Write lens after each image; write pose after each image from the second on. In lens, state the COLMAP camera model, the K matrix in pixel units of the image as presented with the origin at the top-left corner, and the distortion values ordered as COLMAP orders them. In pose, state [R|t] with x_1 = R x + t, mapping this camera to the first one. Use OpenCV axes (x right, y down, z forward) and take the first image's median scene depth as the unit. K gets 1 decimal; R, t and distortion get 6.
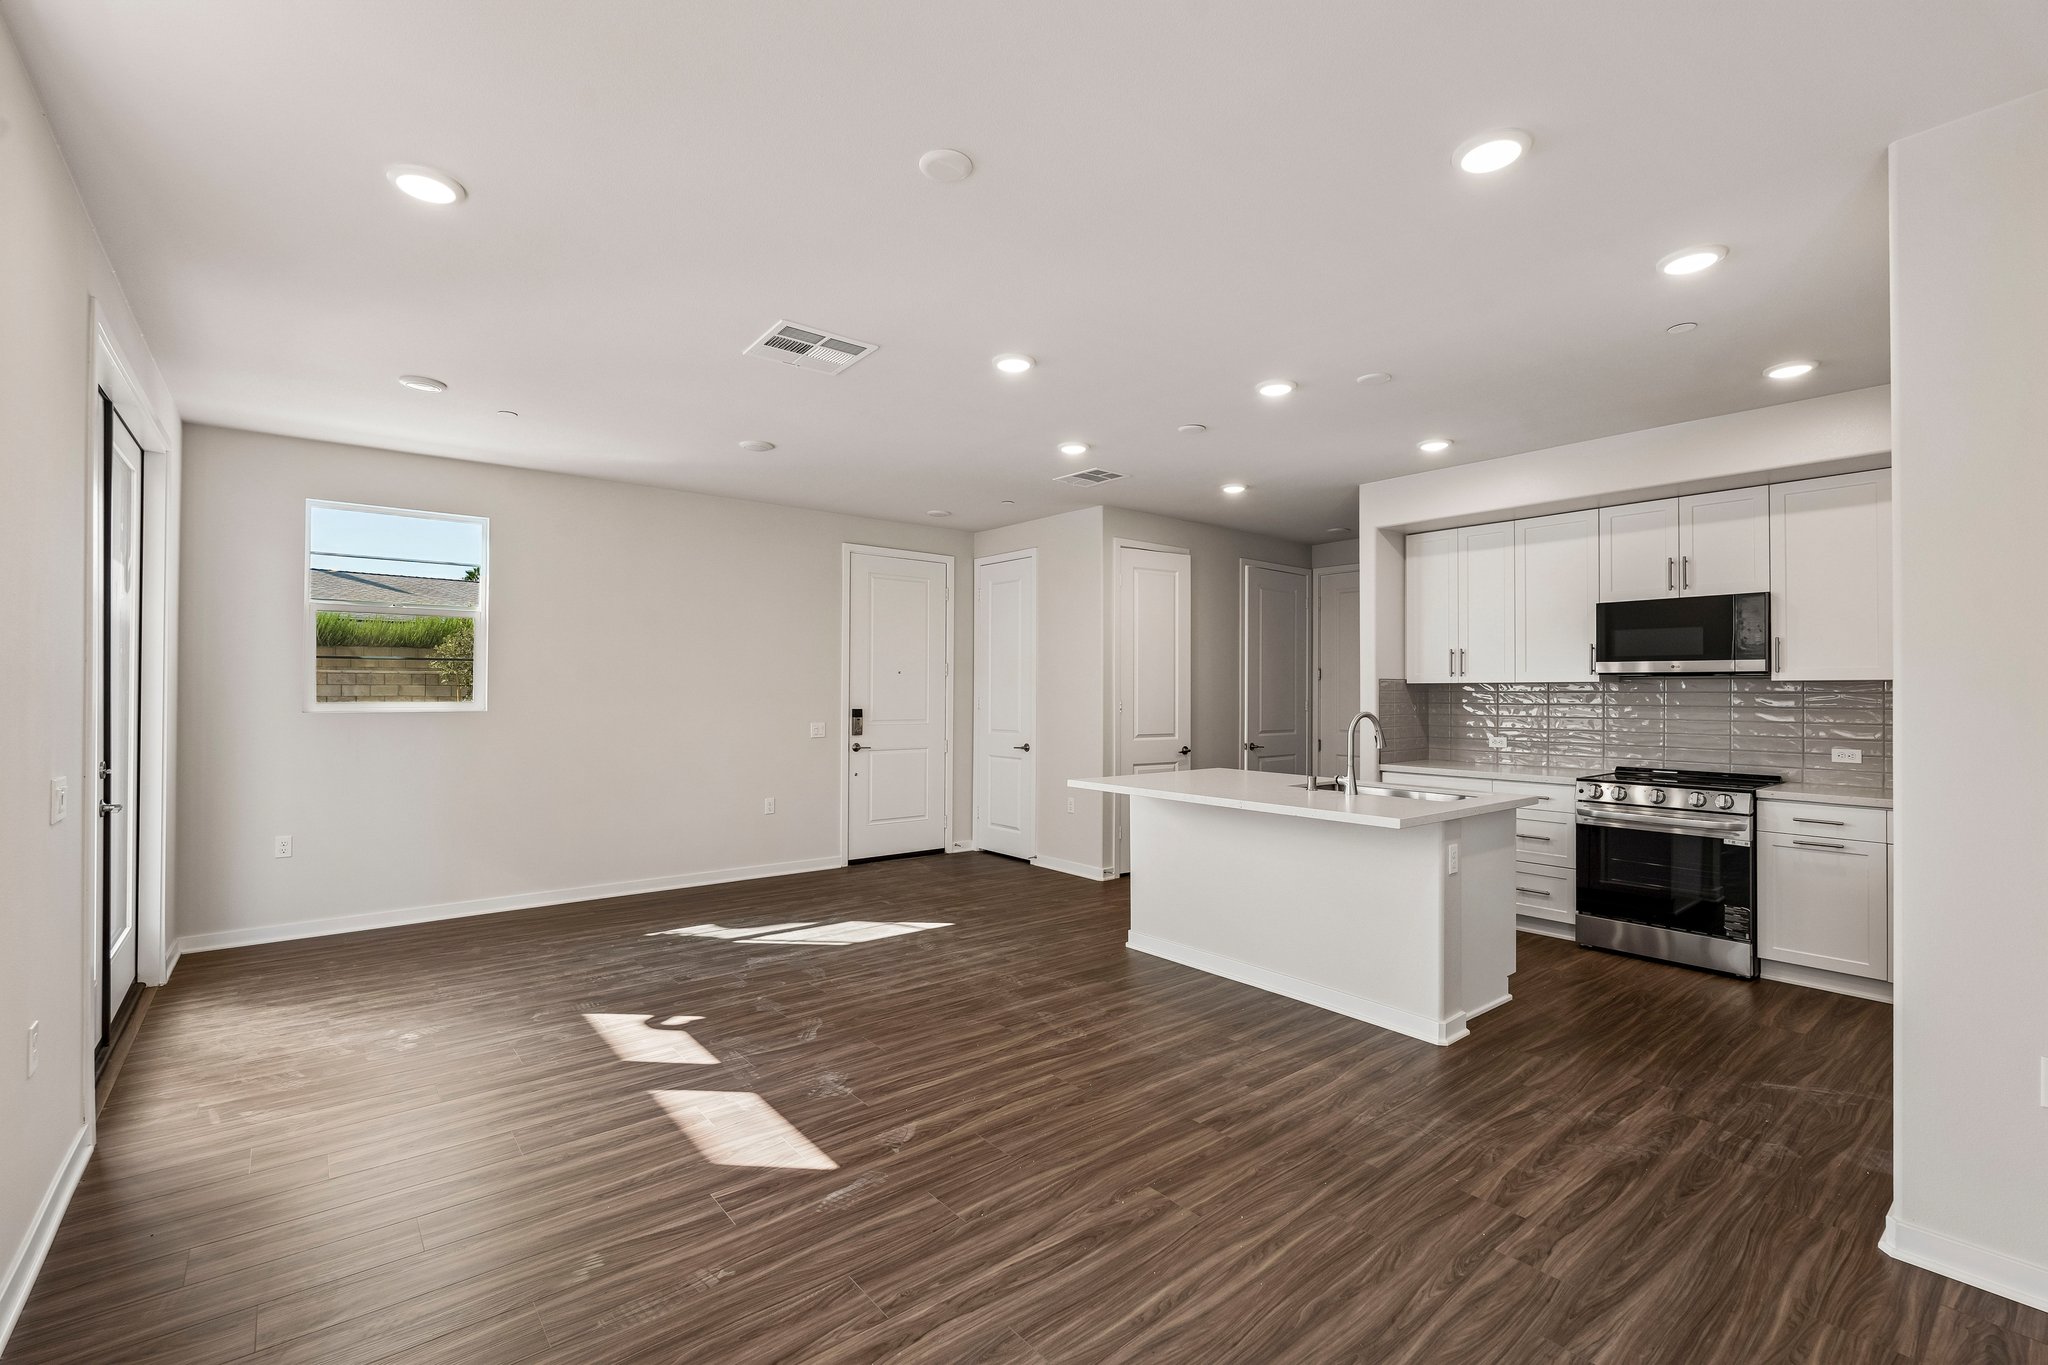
lens RADIAL K [[895.9, 0, 1024.0], [0, 895.9, 682.5], [0, 0, 1]] dist [-0.000465, -0.000094]
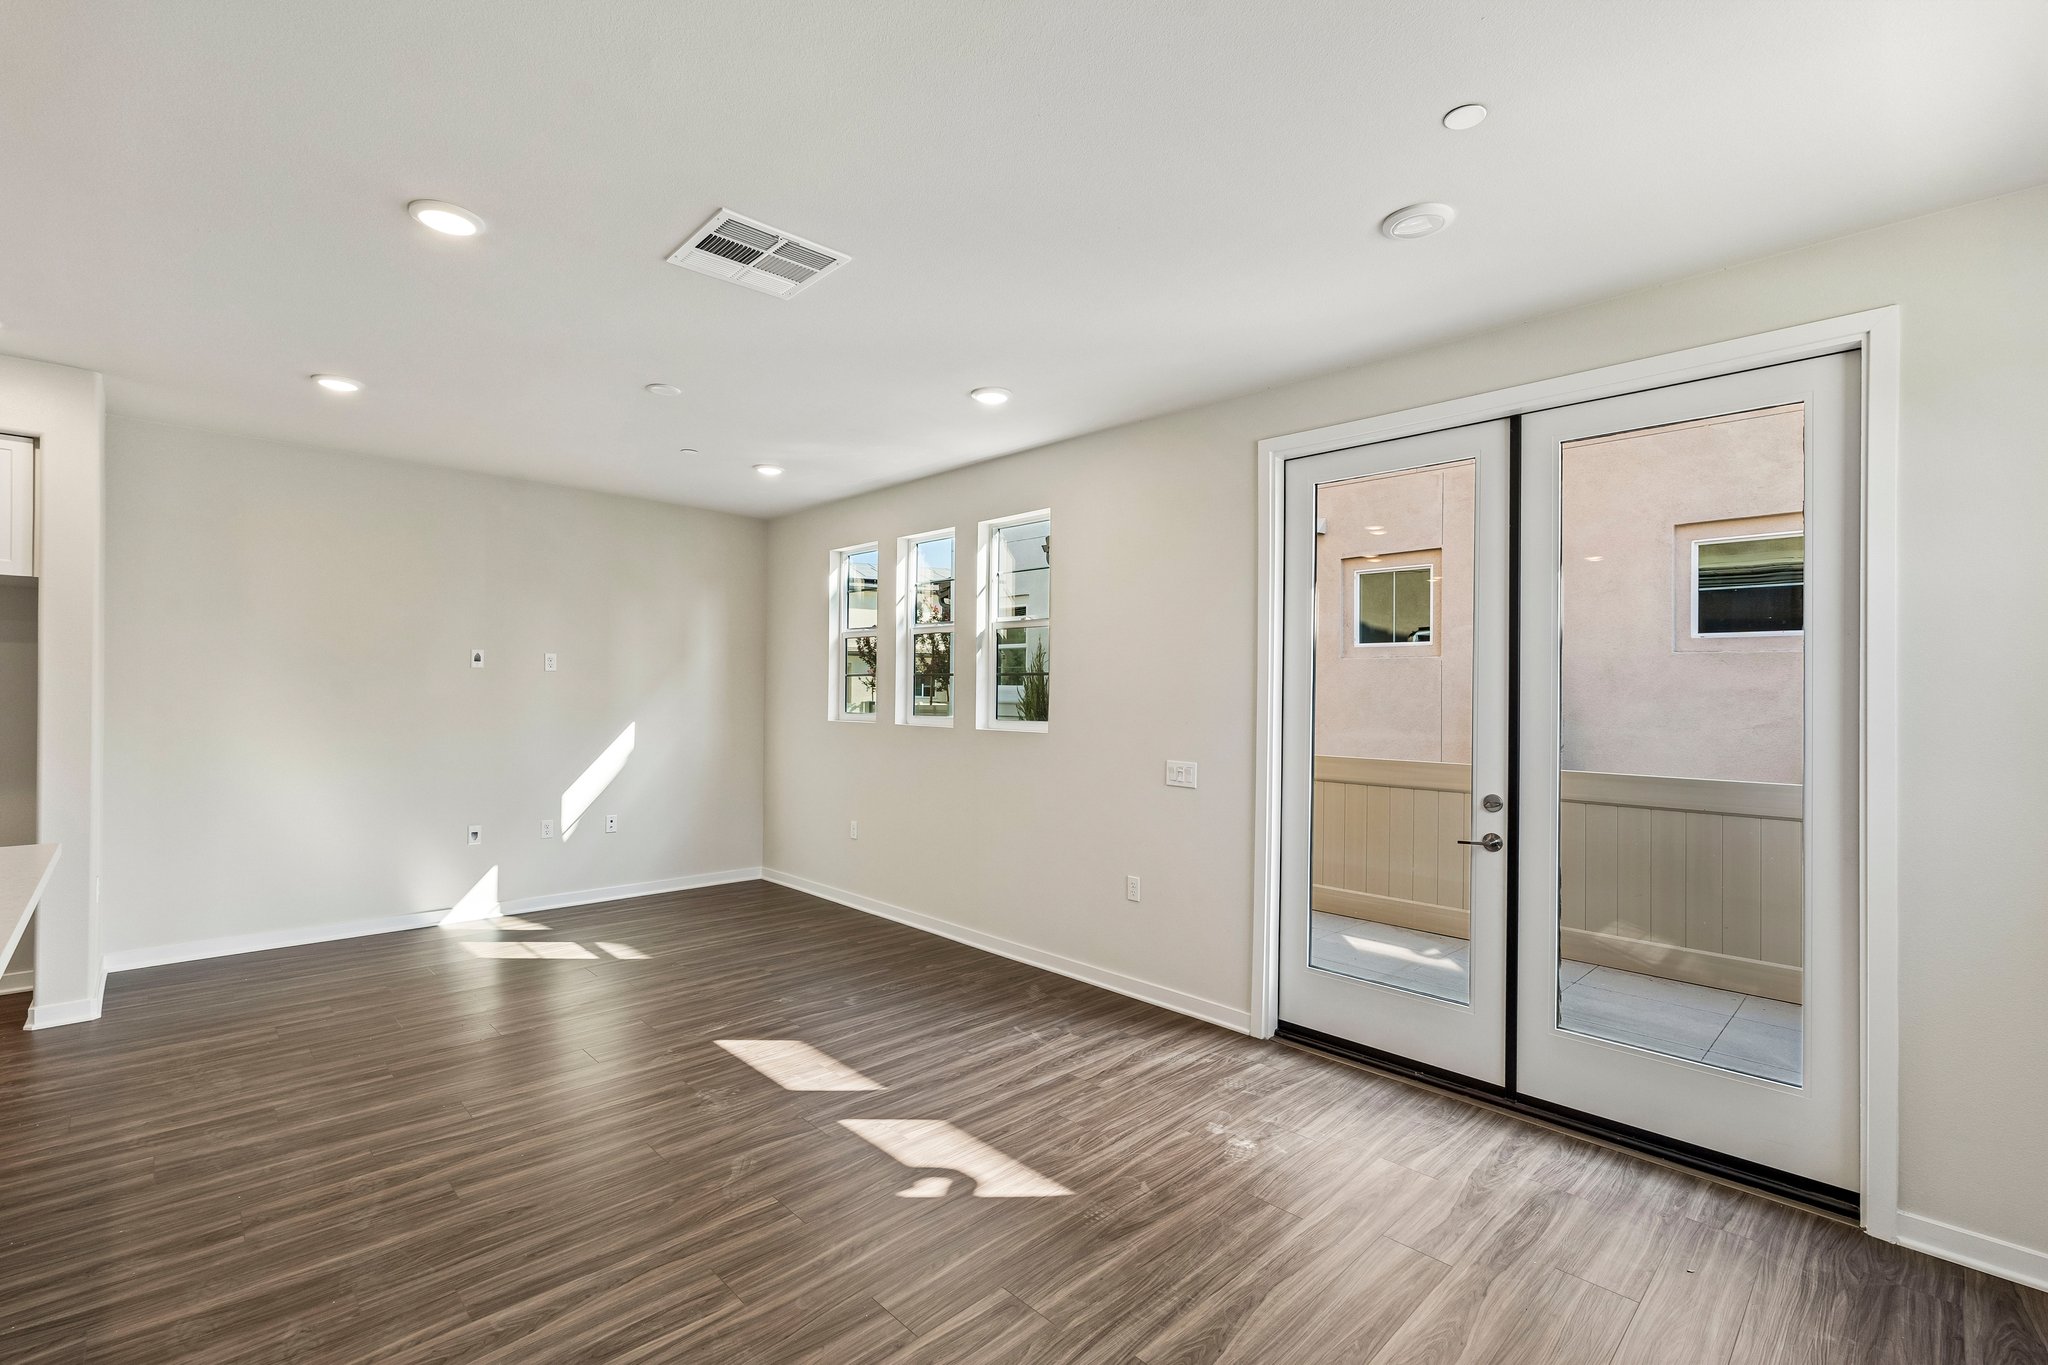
lens RADIAL K [[891.9, 0, 1023.5], [0, 891.9, 700.8], [0, 0, 1]] dist [-0.001593, -0.000113]
pose [[-0.995547, -0.019315, -0.092267, -0.388435], [-0.018832, 0.999804, -0.006099, -0.000026], [0.092367, -0.004334, -0.995716, 1.719373]]
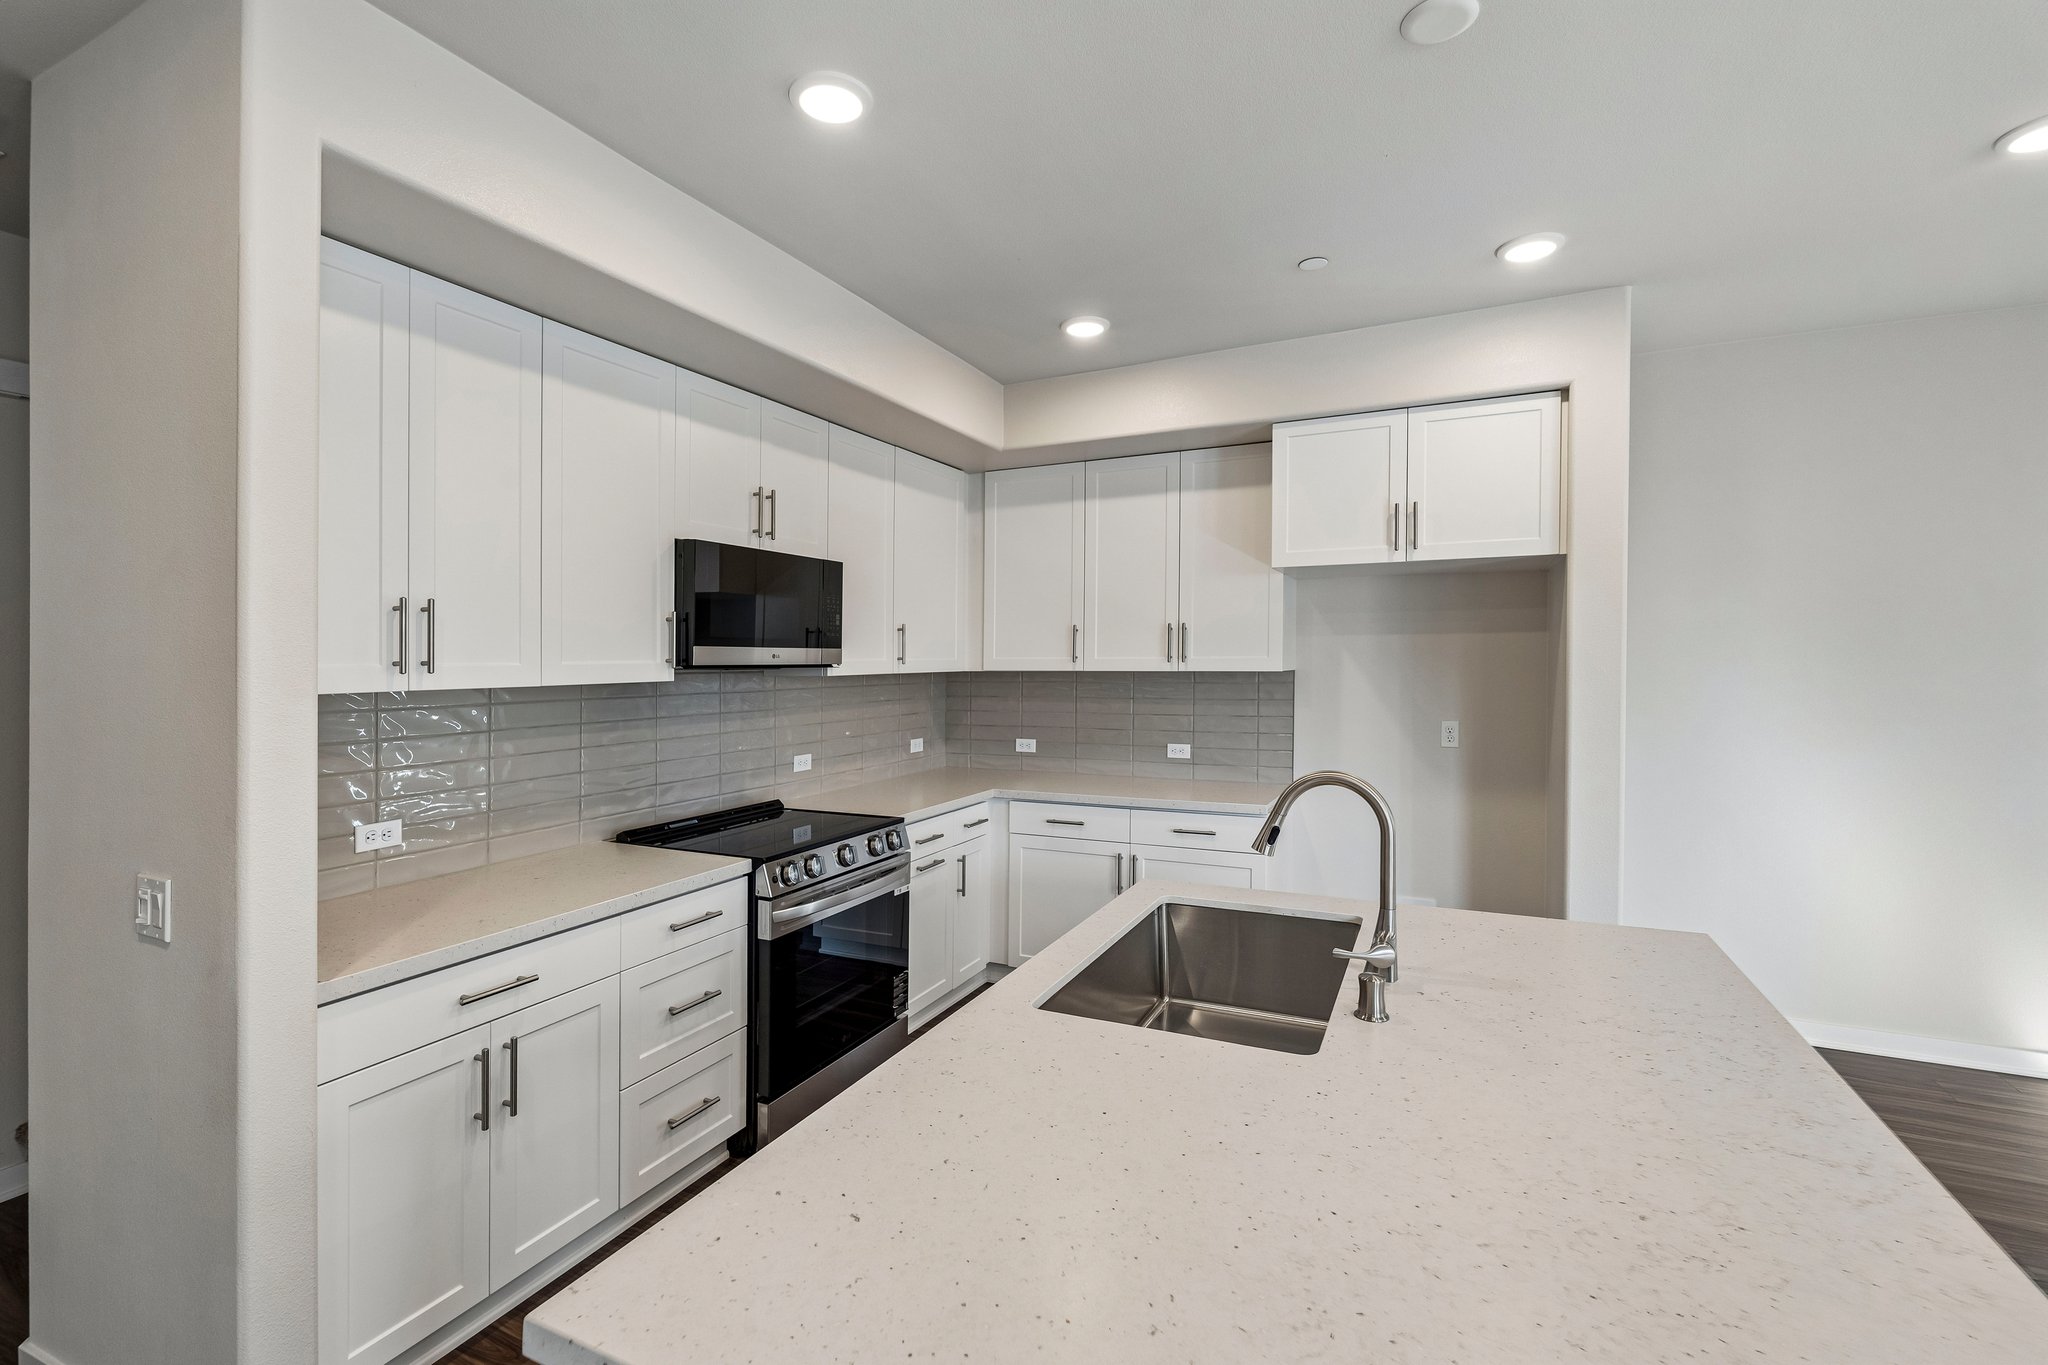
lens RADIAL K [[901.7, 0, 1025.2], [0, 901.7, 651.0], [0, 0, 1]] dist [-0.000497, 0.000002]
pose [[-0.433188, 0.006590, 0.901280, 0.067993], [-0.006611, 0.999923, -0.010489, -0.020845], [-0.901279, -0.010502, -0.433111, 1.454730]]
